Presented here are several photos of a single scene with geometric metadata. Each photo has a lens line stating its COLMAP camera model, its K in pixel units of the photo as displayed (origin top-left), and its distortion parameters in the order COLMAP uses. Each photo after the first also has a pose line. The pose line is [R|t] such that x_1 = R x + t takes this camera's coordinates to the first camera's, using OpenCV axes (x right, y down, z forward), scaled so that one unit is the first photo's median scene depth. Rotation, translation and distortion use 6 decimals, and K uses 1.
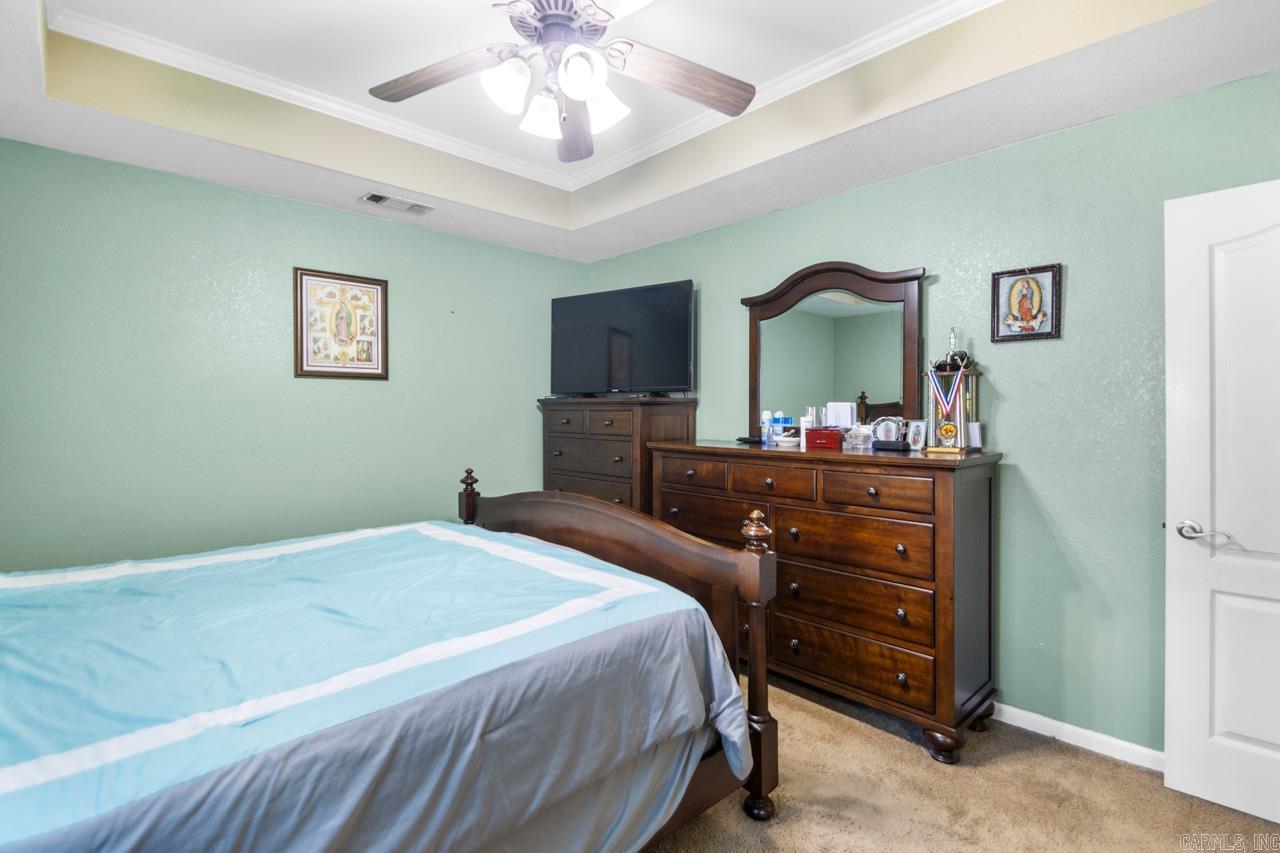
lens RADIAL K [[599.8, 0, 650.6], [0, 599.8, 416.9], [0, 0, 1]] dist [0.021133, -0.017230]
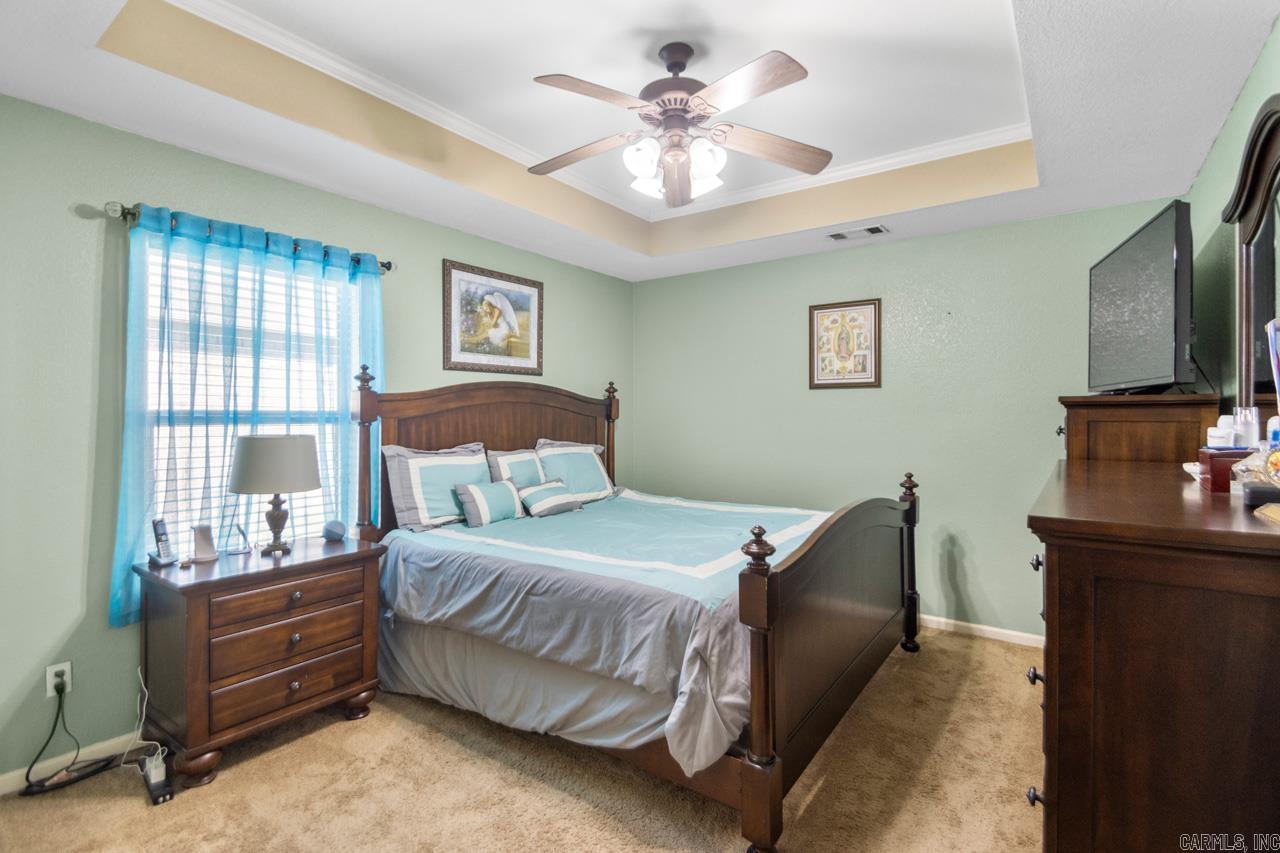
lens RADIAL K [[599.8, 0, 650.6], [0, 599.8, 416.9], [0, 0, 1]] dist [0.021133, -0.017230]
pose [[0.190078, 0.003601, -0.981762, 0.618360], [-0.008321, 0.999963, 0.002056, -0.005417], [0.981734, 0.007779, 0.190101, 0.399127]]
